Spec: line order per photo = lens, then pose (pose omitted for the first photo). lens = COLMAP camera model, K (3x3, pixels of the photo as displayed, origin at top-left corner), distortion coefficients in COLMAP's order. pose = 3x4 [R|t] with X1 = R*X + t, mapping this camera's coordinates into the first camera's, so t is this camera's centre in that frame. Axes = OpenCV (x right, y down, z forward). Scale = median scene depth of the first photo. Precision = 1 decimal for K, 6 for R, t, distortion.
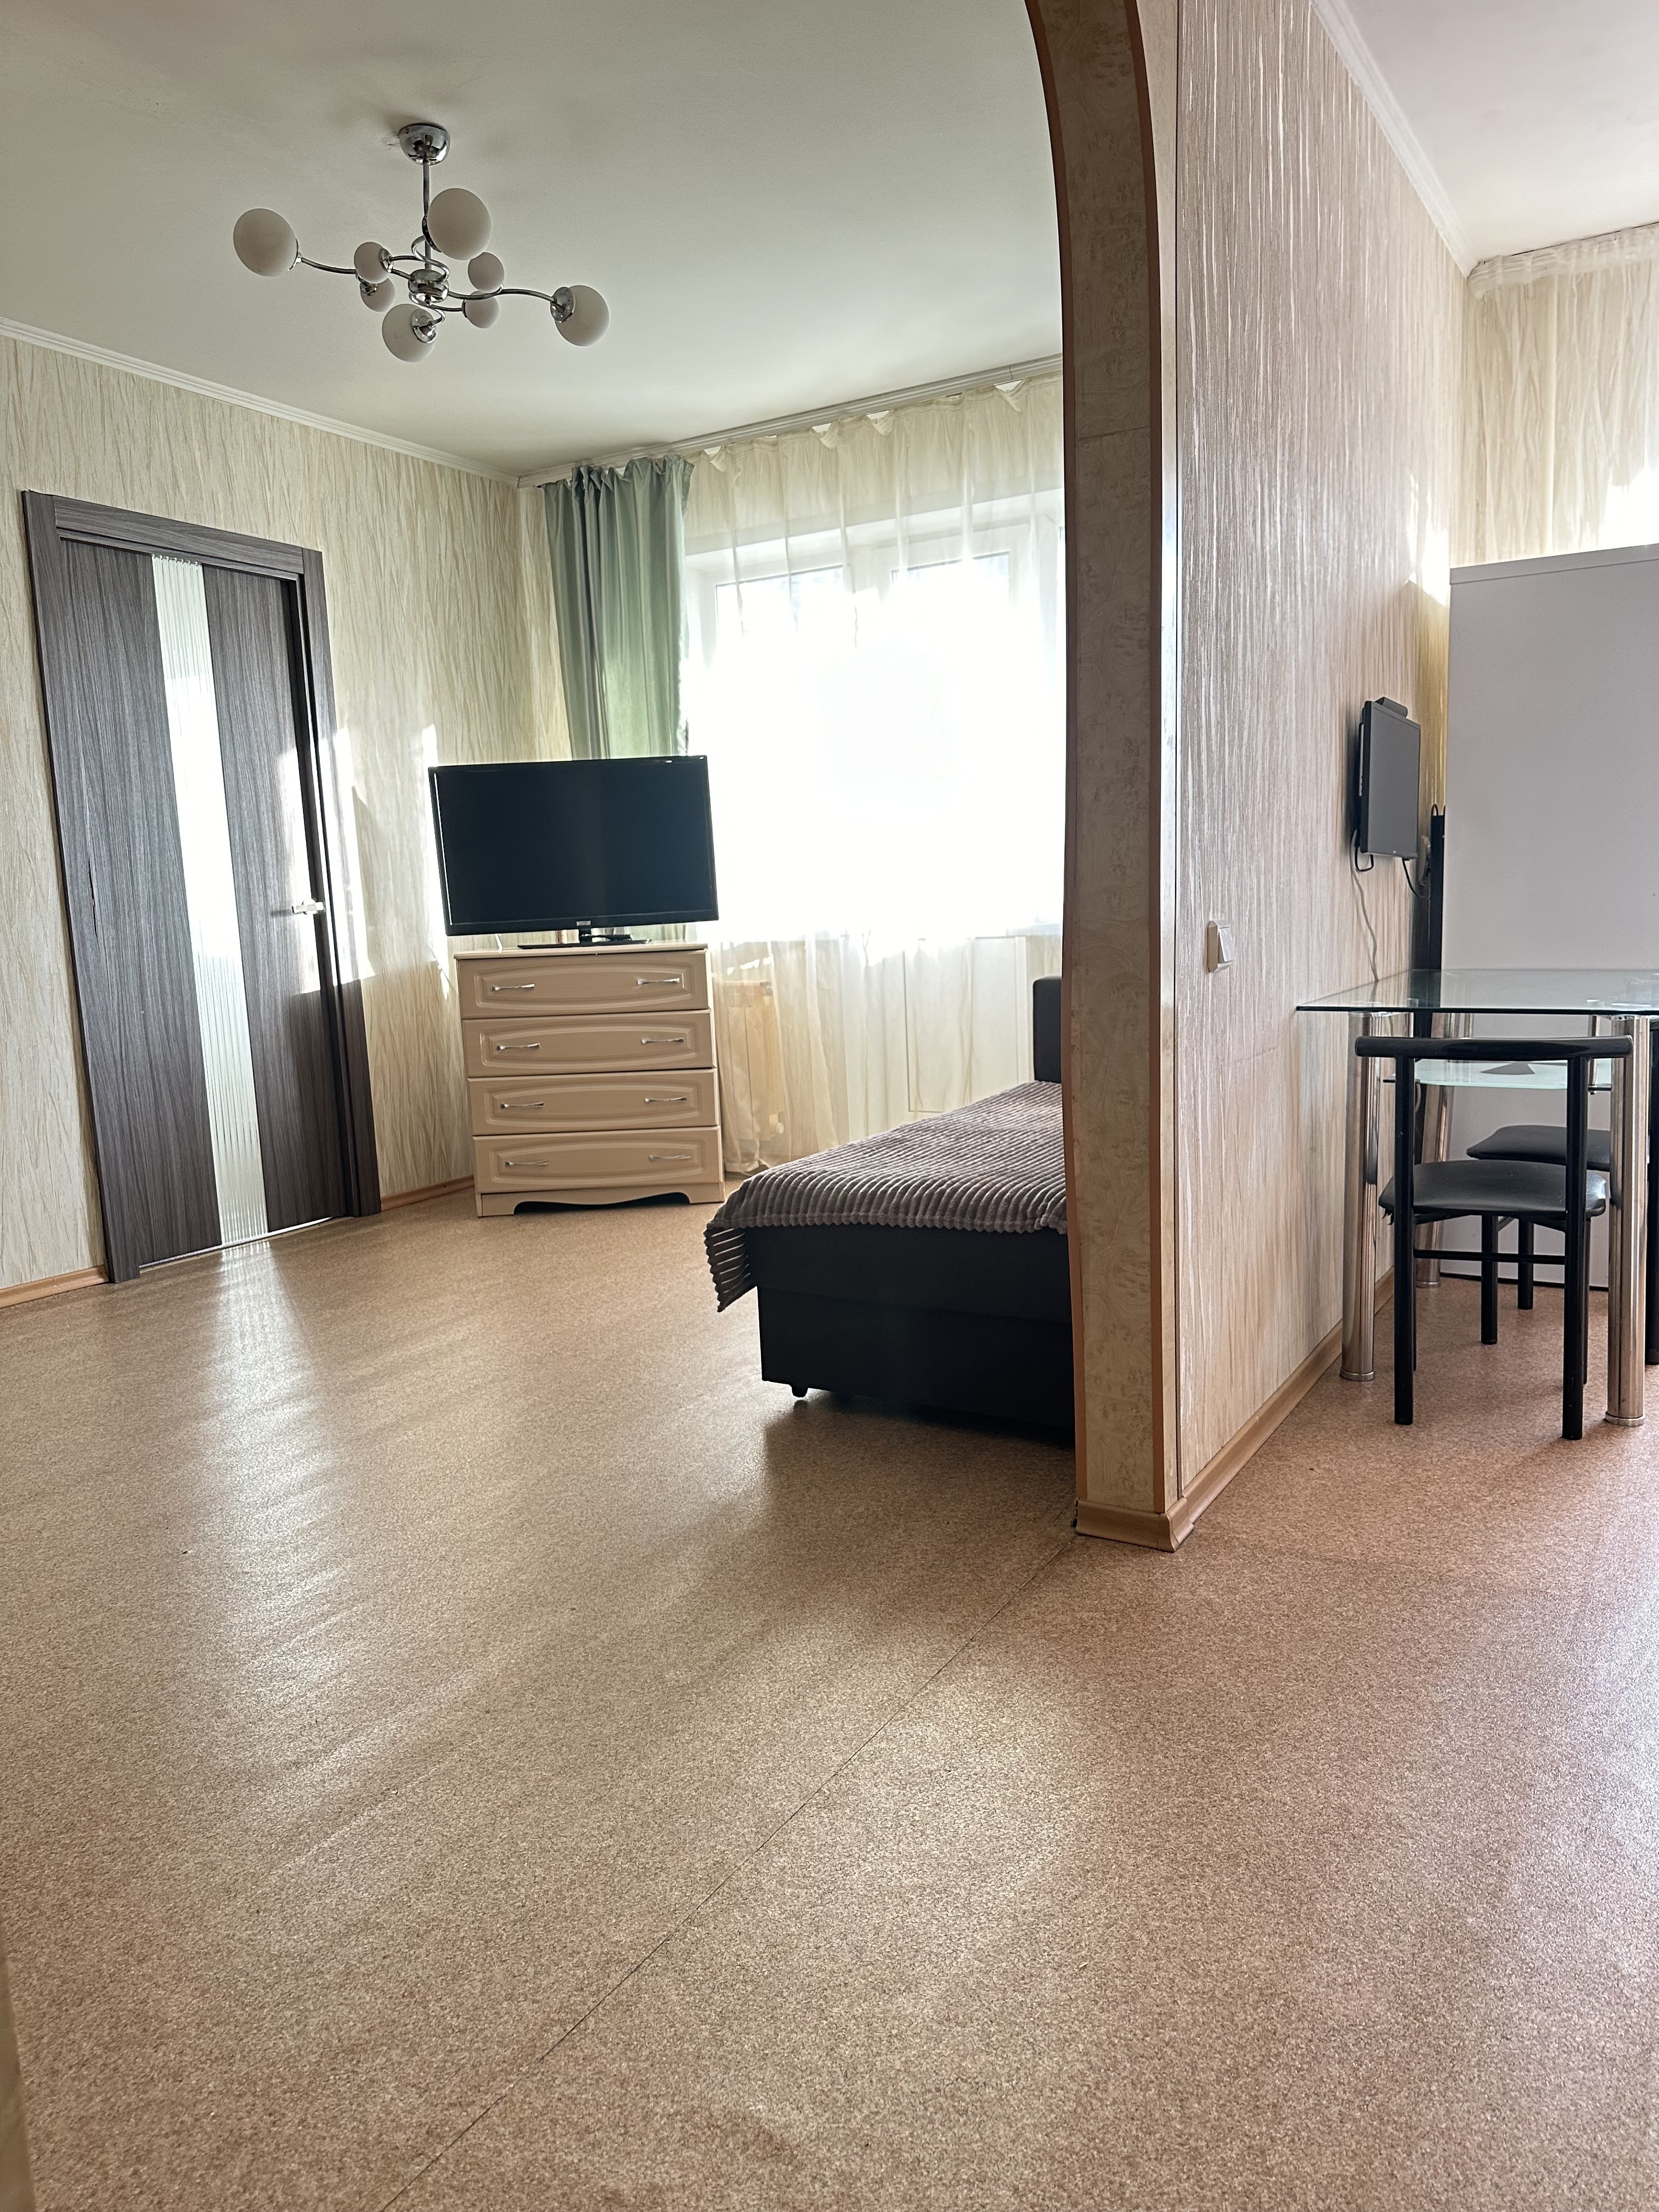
lens RADIAL K [[1575.7, 0, 829.5], [0, 1575.7, 1106.0], [0, 0, 1]] dist [0.117202, -0.167566]
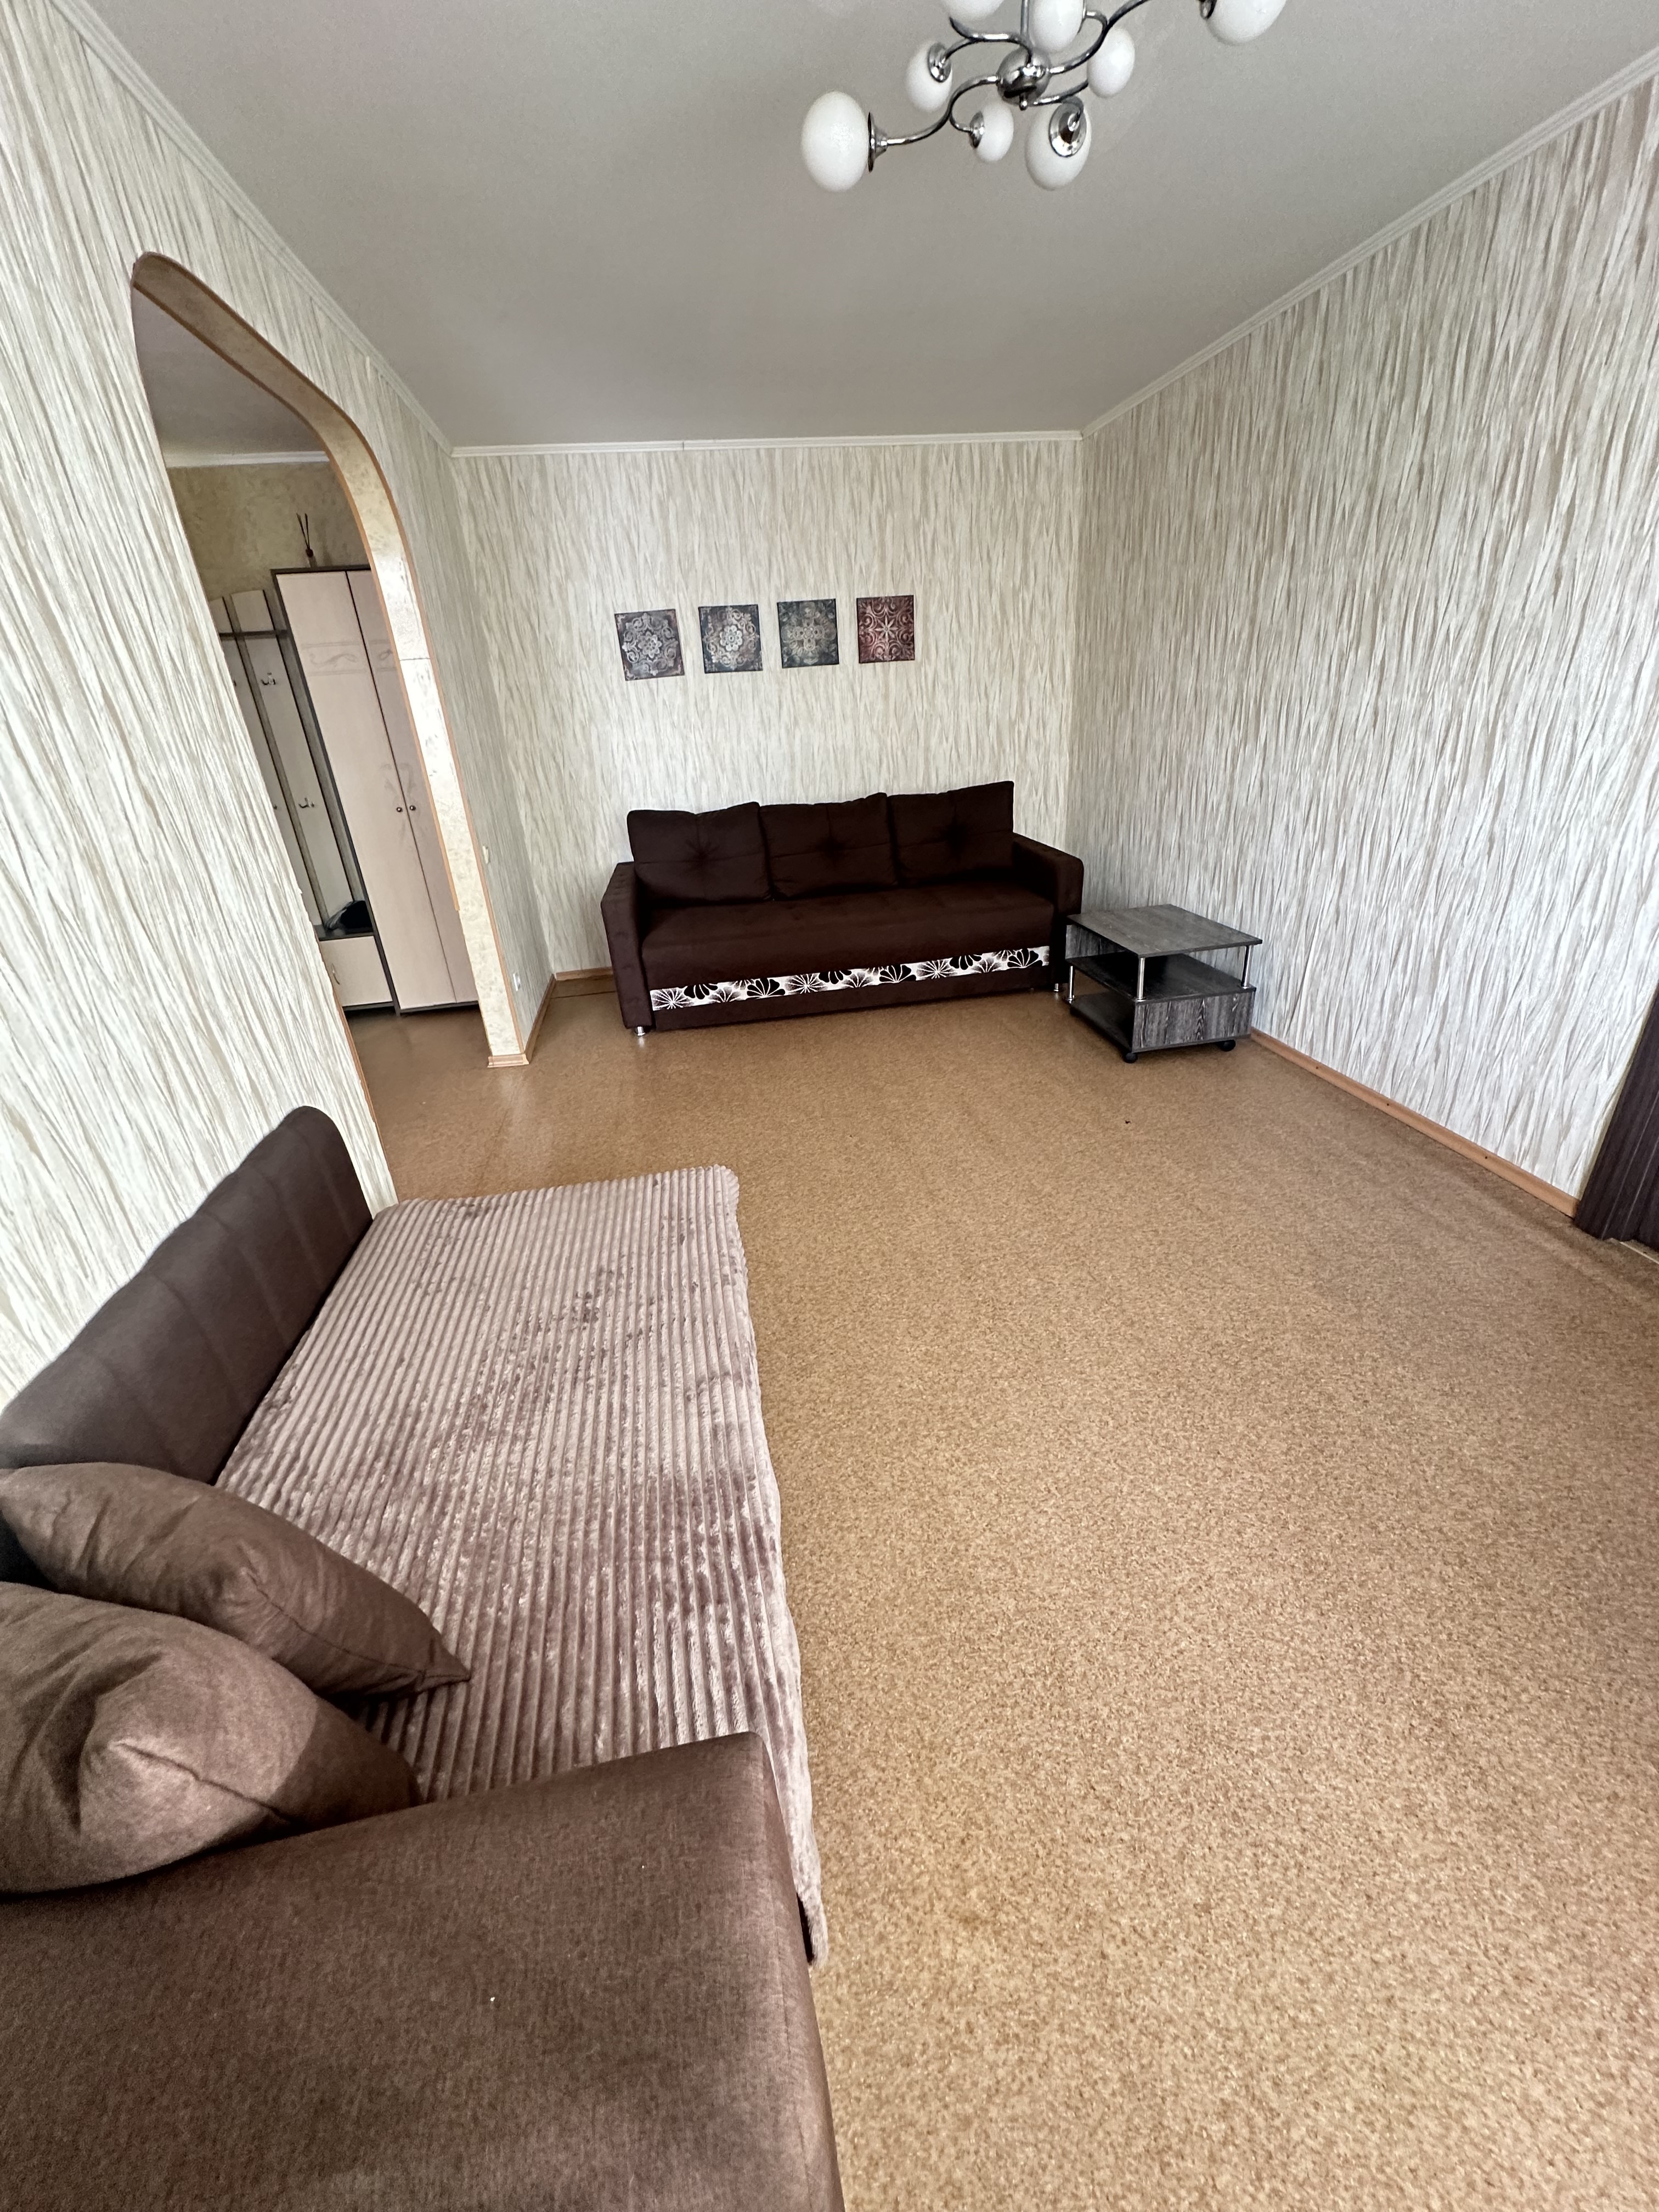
lens RADIAL K [[878.6, 0, 830.2], [0, 878.6, 1104.0], [0, 0, 1]] dist [-0.001112, 0.000305]
pose [[-0.753505, 0.353811, -0.554118, 0.134685], [0.004390, 0.845529, 0.533911, -0.200273], [0.657427, 0.399872, -0.638664, 0.867305]]
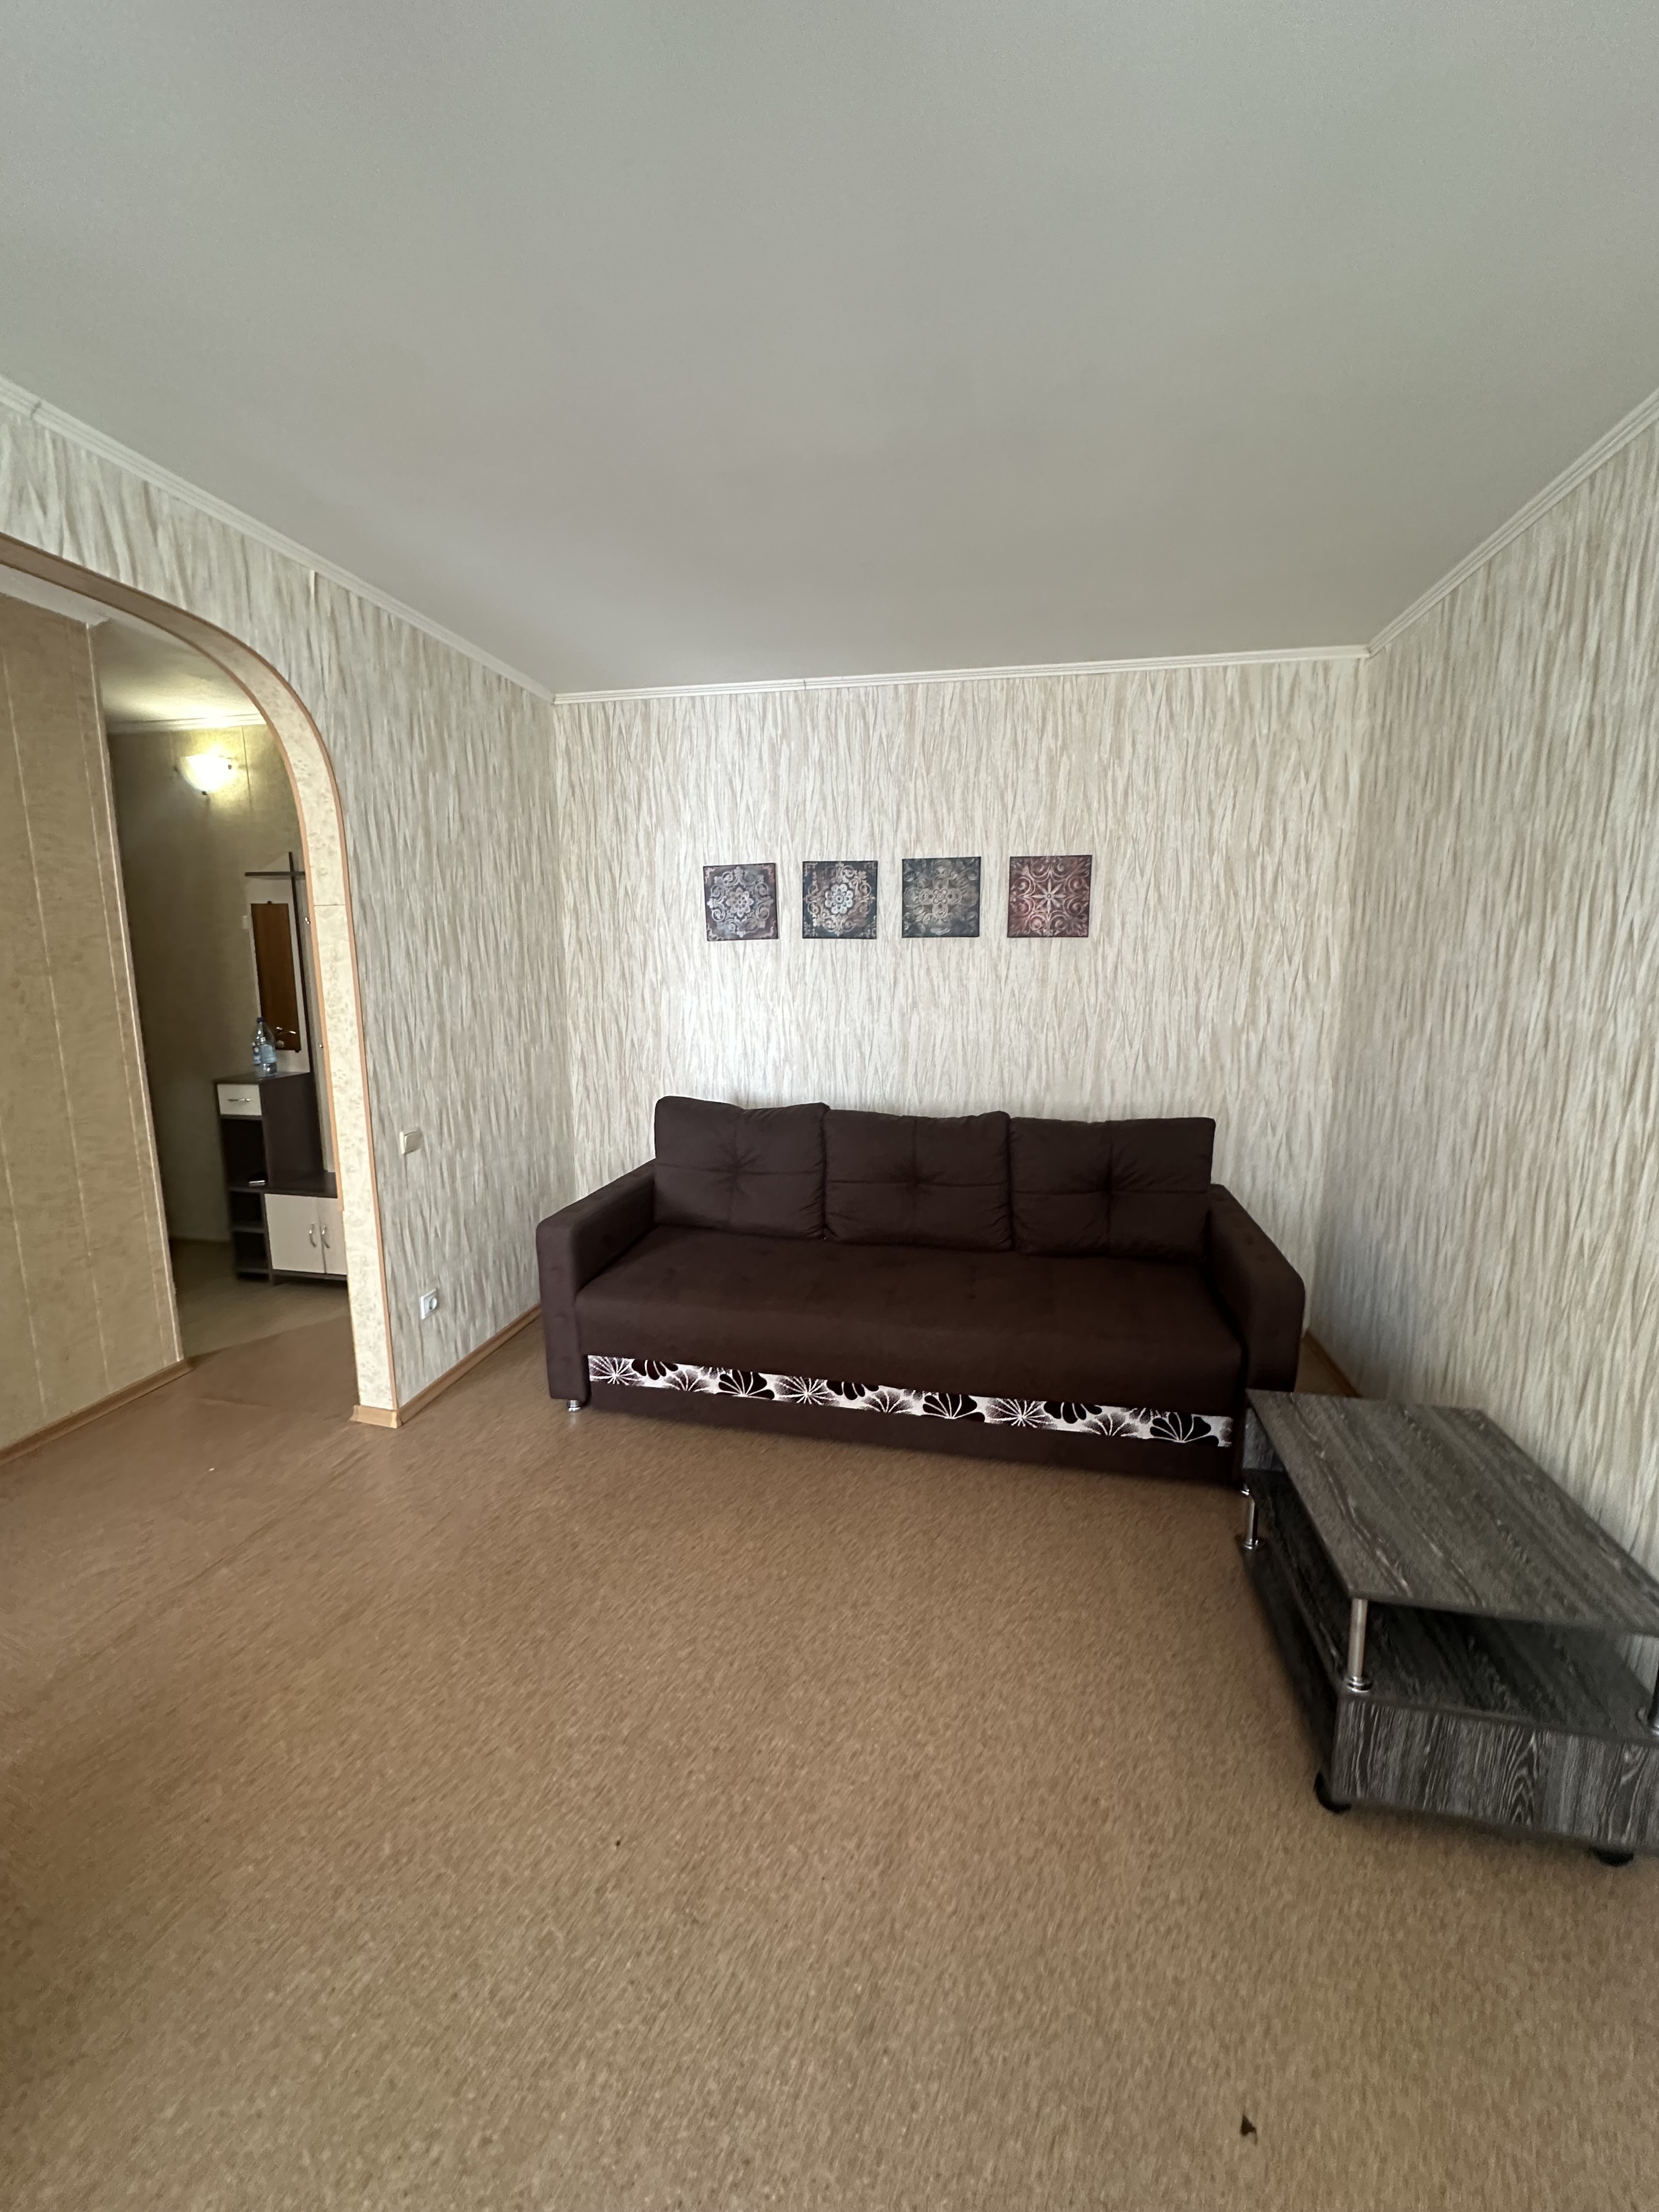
lens RADIAL K [[878.6, 0, 830.2], [0, 878.6, 1104.0], [0, 0, 1]] dist [-0.001112, 0.000305]
pose [[-0.942223, 0.094323, -0.321433, -0.195817], [-0.007208, 0.953609, 0.300962, -0.179379], [0.334909, 0.285890, -0.897832, 0.714529]]
